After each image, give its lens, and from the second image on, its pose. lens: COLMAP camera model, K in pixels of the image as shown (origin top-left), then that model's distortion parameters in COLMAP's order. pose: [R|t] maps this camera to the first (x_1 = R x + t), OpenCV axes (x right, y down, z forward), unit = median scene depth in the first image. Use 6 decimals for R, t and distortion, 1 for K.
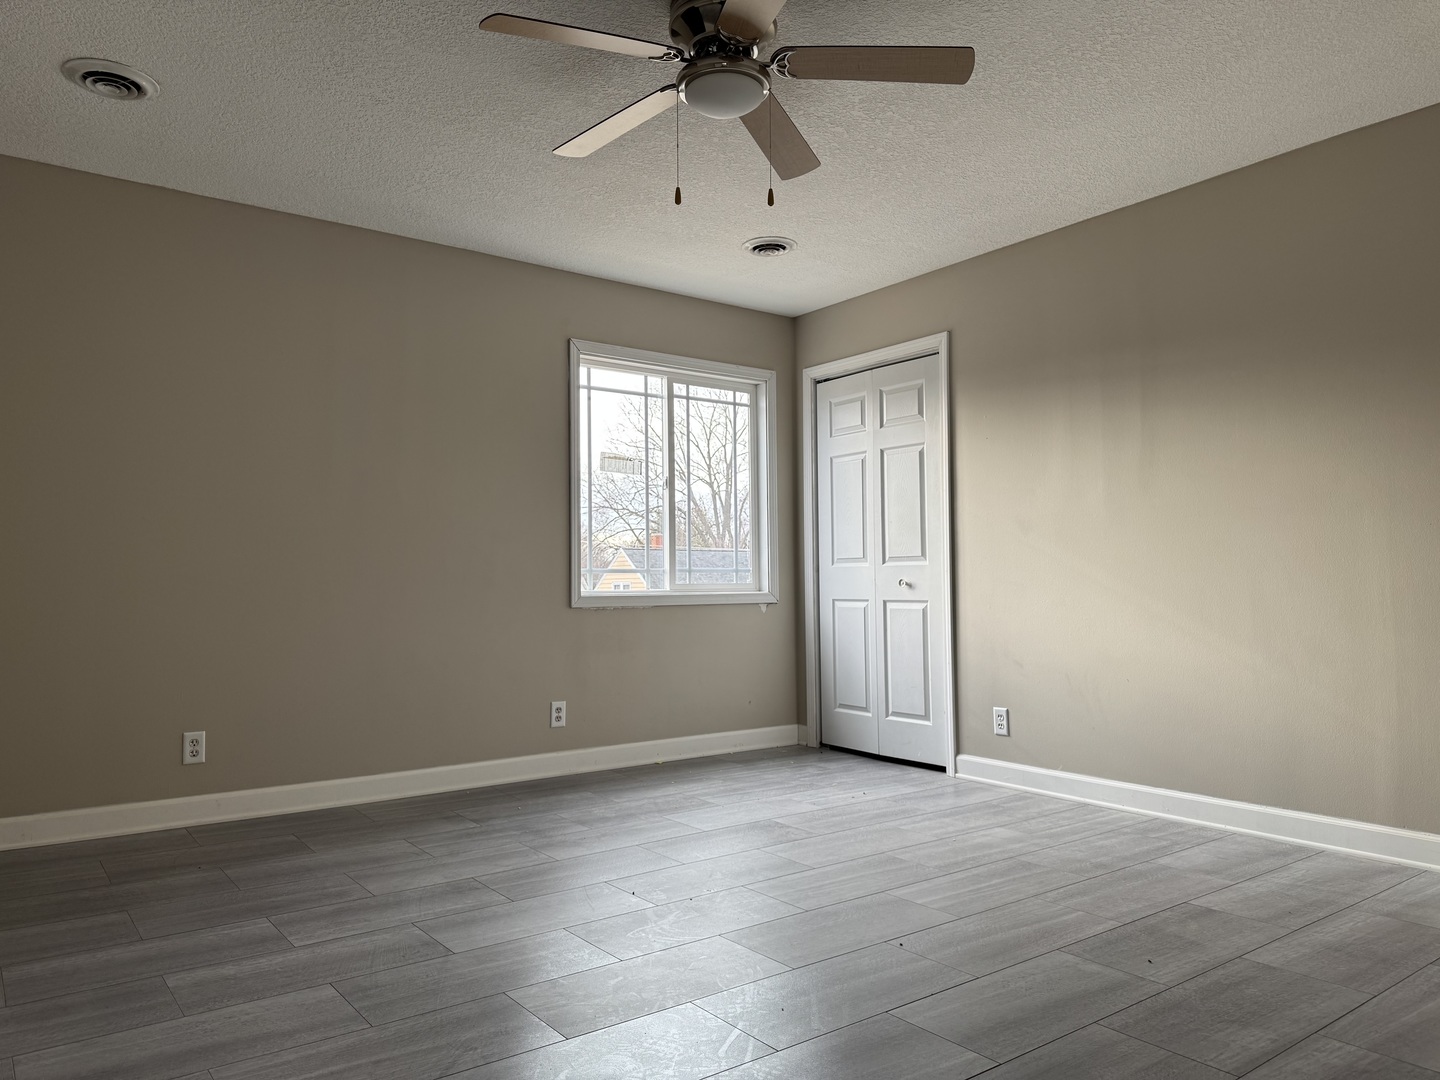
lens RADIAL K [[1017.8, 0, 714.0], [0, 1017.8, 535.8], [0, 0, 1]] dist [0.100779, -0.115015]
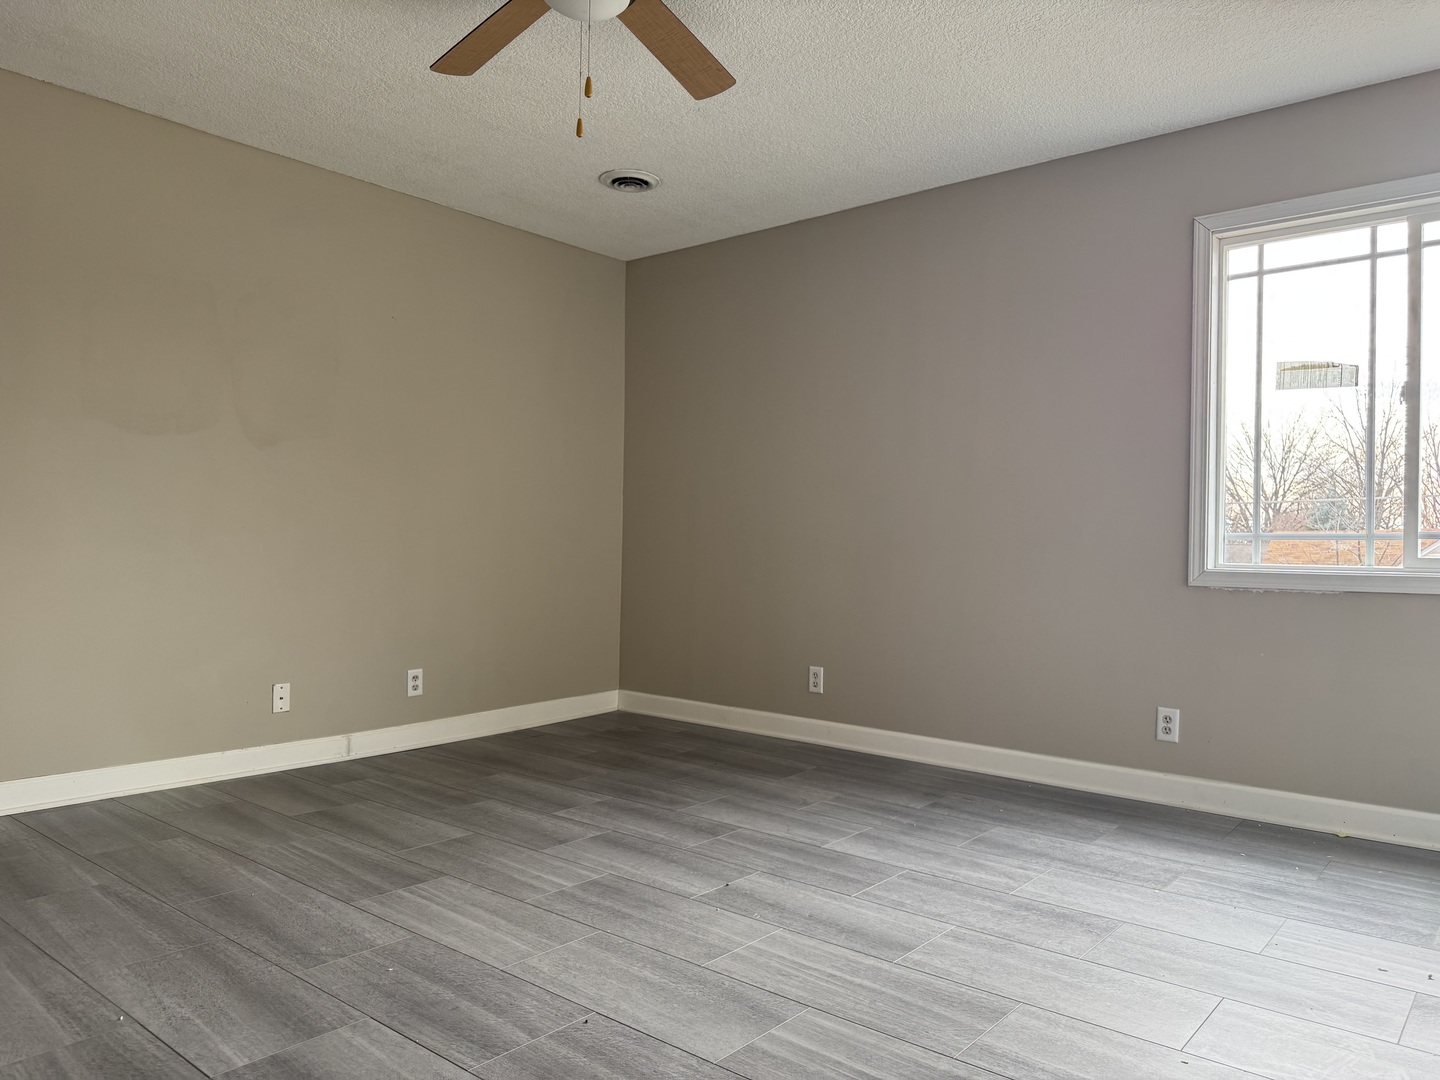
lens RADIAL K [[1017.8, 0, 714.0], [0, 1017.8, 535.8], [0, 0, 1]] dist [0.100779, -0.115015]
pose [[0.232139, 0.003905, -0.972675, 0.756282], [0.030366, 0.999475, 0.011259, 0.023002], [0.972209, -0.032150, 0.231898, 0.734460]]
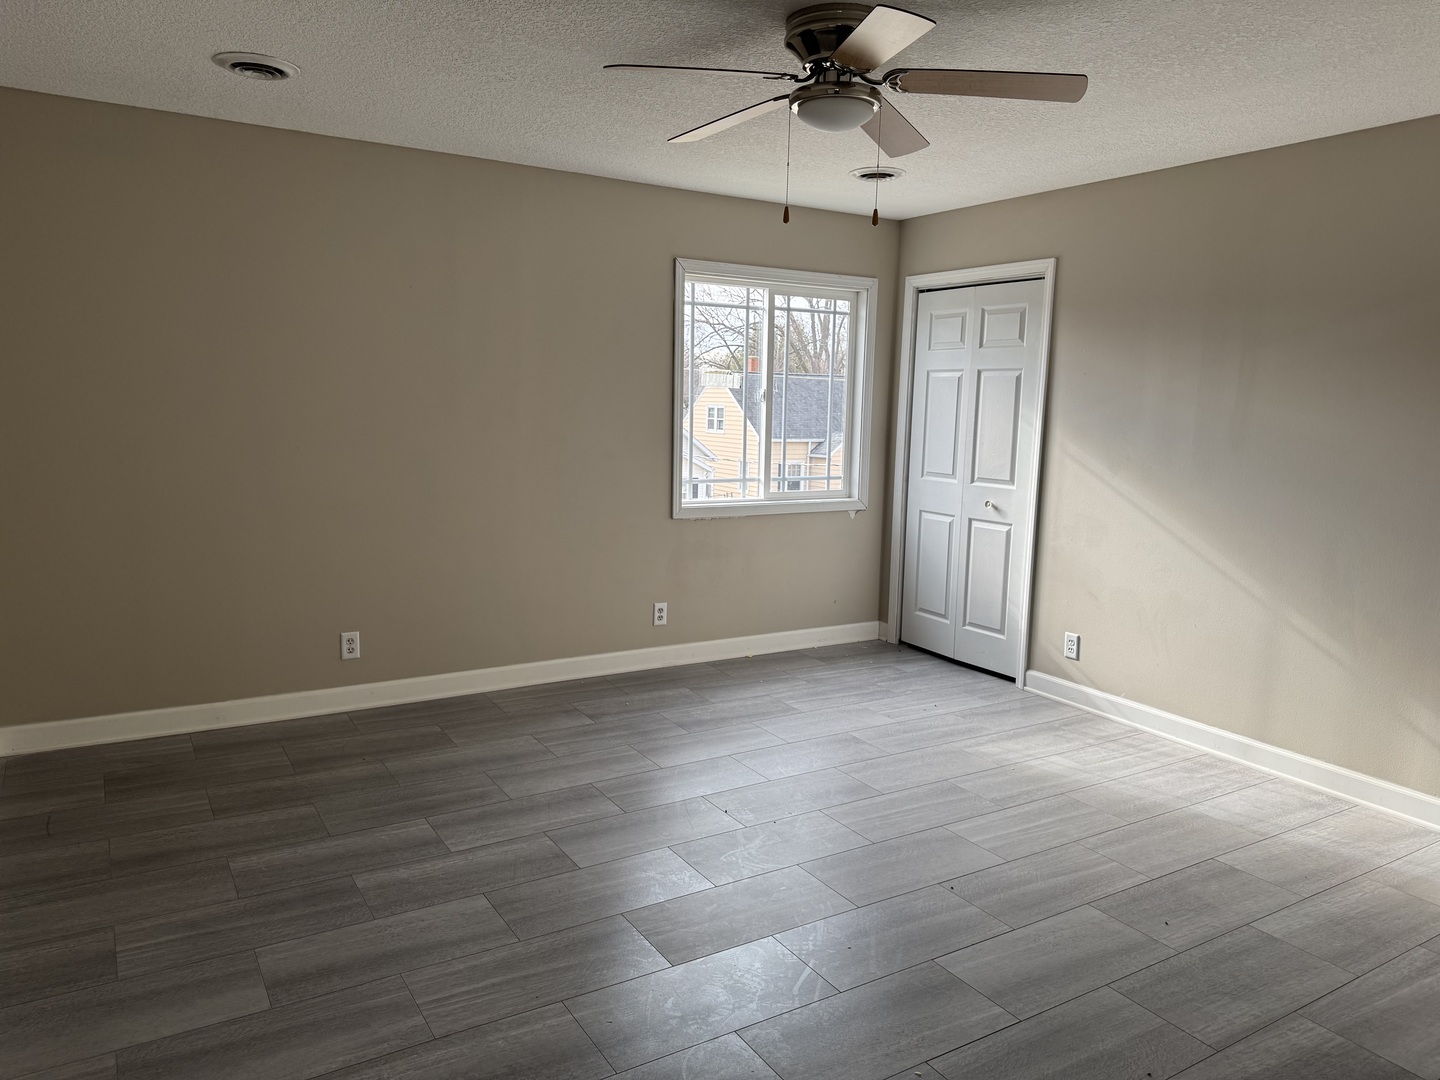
lens RADIAL K [[1020.5, 0, 720.0], [0, 1020.5, 540.0], [0, 0, 1]] dist [0.110703, -0.125983]
pose [[0.995872, 0.042483, -0.080214, -0.003576], [-0.026648, 0.981607, 0.189043, -0.167315], [0.086770, -0.186125, 0.978687, -0.083884]]
